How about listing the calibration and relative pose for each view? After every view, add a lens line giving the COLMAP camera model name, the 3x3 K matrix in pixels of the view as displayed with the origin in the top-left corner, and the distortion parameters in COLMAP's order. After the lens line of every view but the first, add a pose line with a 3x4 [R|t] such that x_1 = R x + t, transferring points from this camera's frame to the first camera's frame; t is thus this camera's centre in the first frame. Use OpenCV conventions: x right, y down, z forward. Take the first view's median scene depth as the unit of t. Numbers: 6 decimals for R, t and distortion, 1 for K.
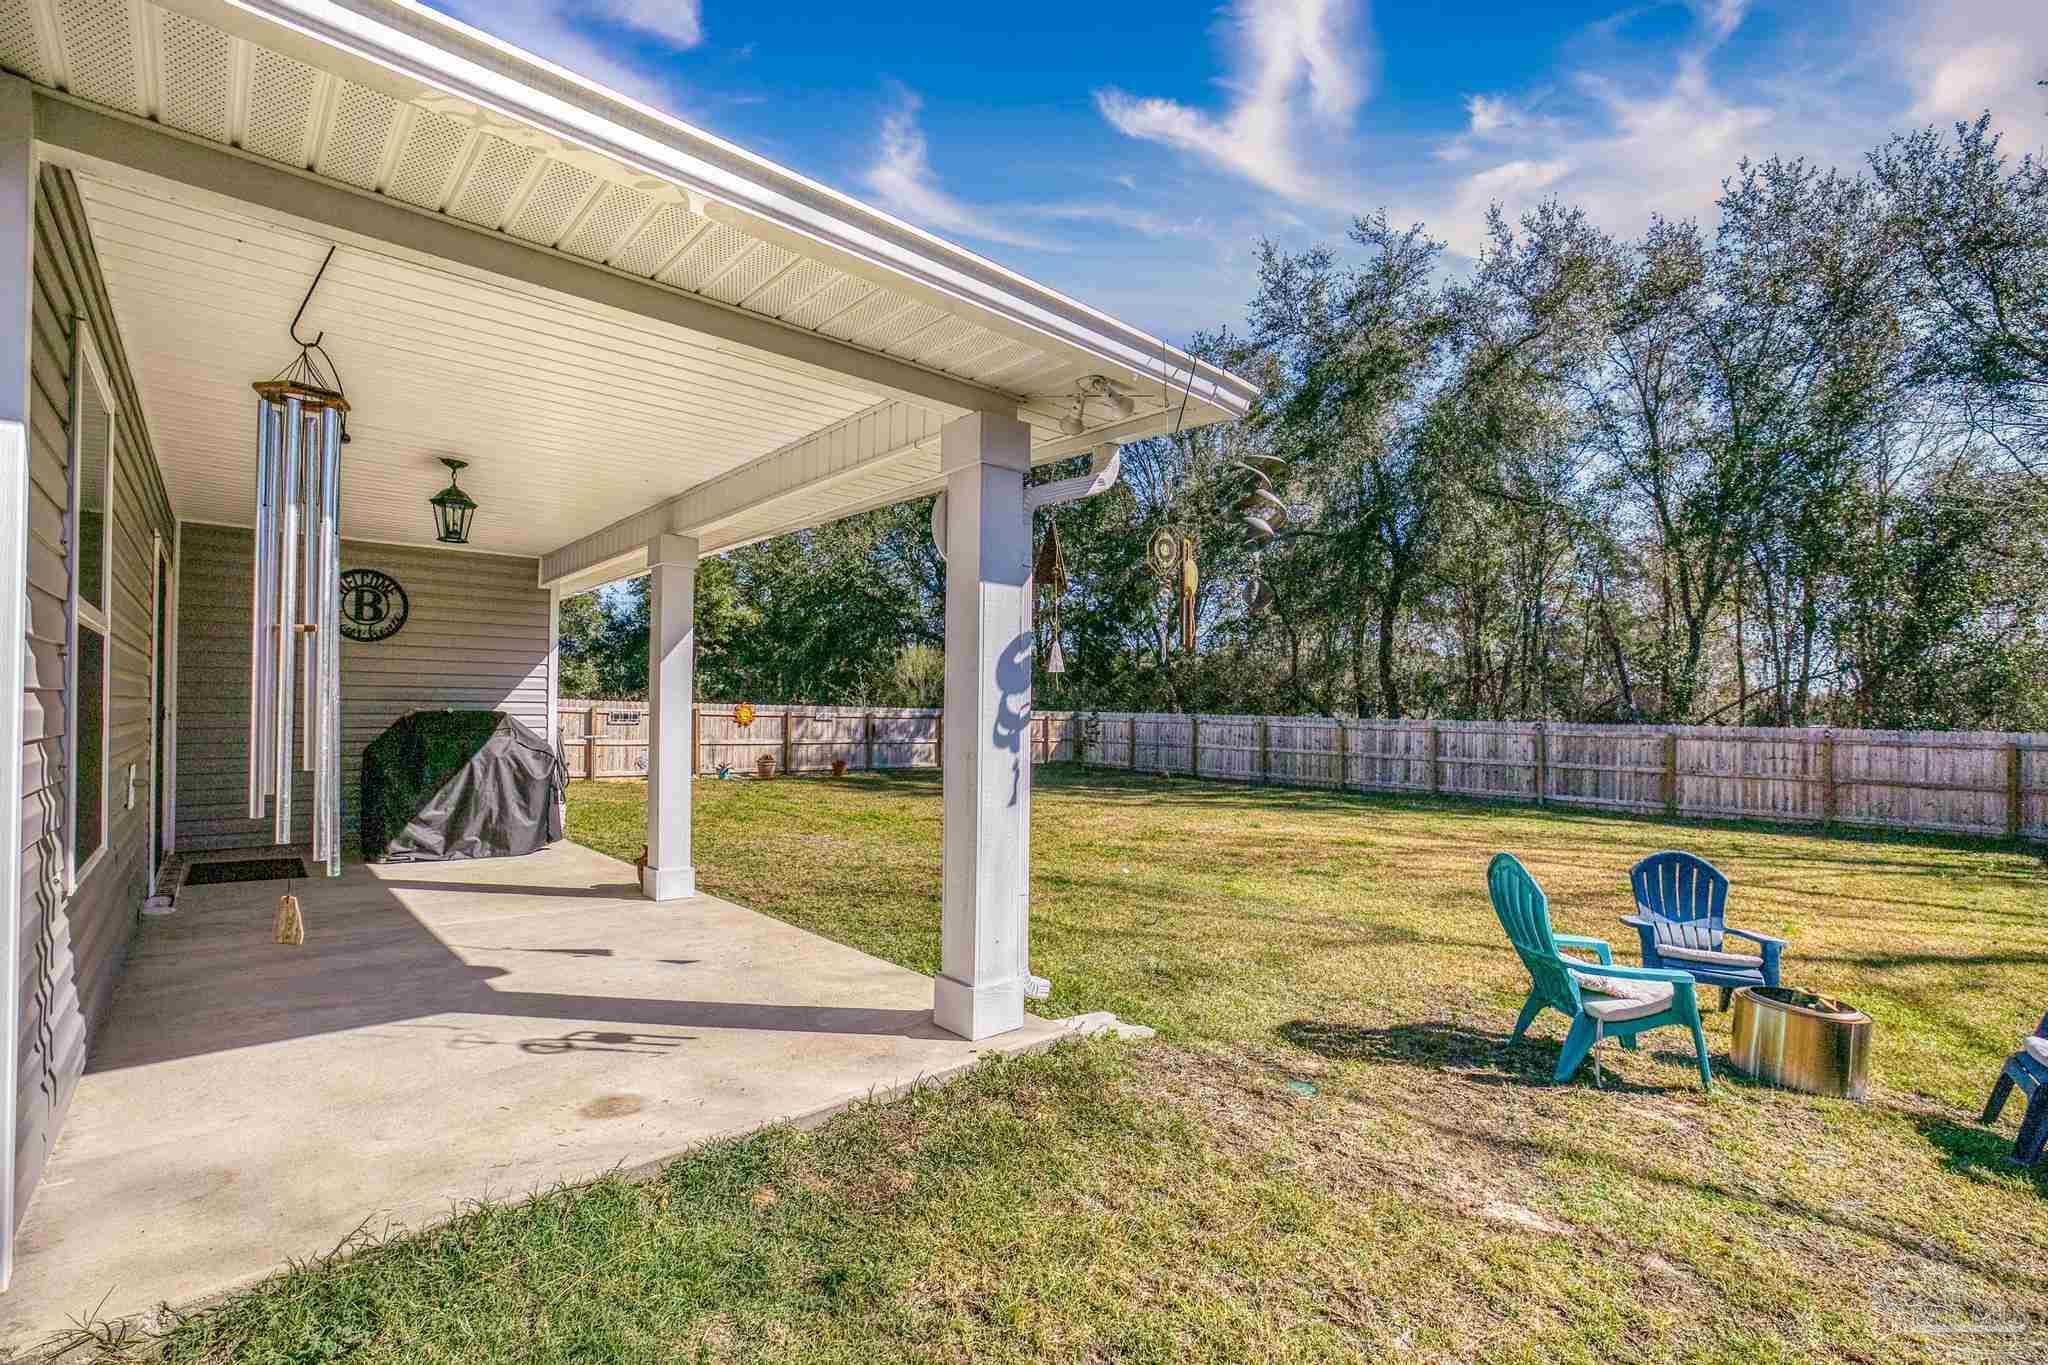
lens RADIAL K [[900.3, 0, 1017.7], [0, 900.3, 705.7], [0, 0, 1]] dist [-0.044800, 0.016818]
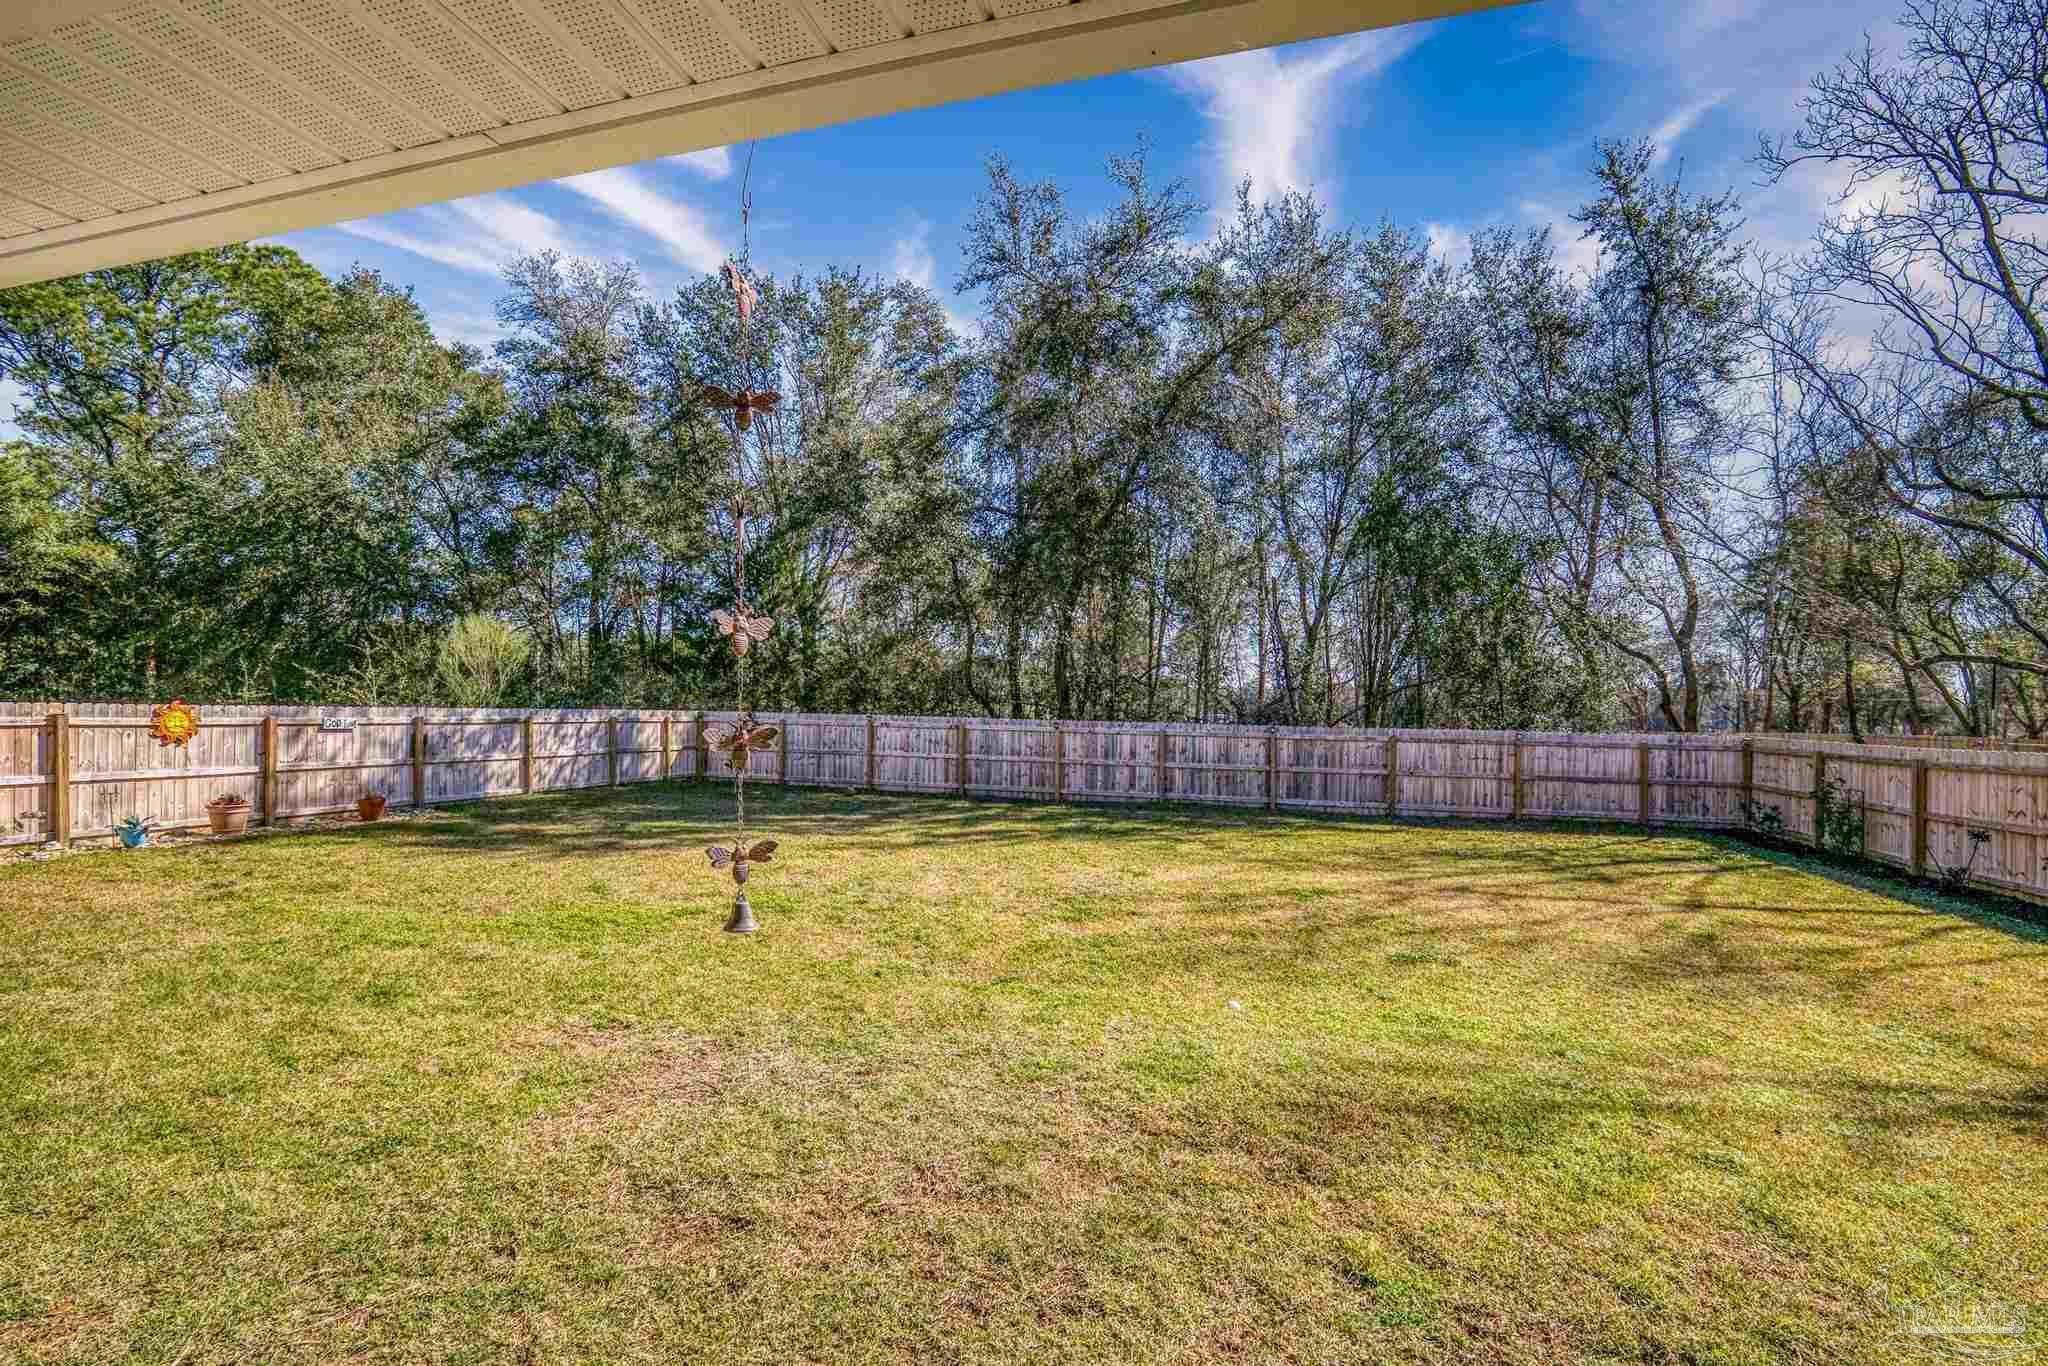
lens RADIAL K [[900.3, 0, 1017.7], [0, 900.3, 706.2], [0, 0, 1]] dist [-0.044800, 0.016818]
pose [[0.850374, 0.000147, 0.526179, -0.170167], [-0.005971, 0.999938, 0.009371, -0.009963], [-0.526145, -0.011110, 0.850322, 0.314739]]
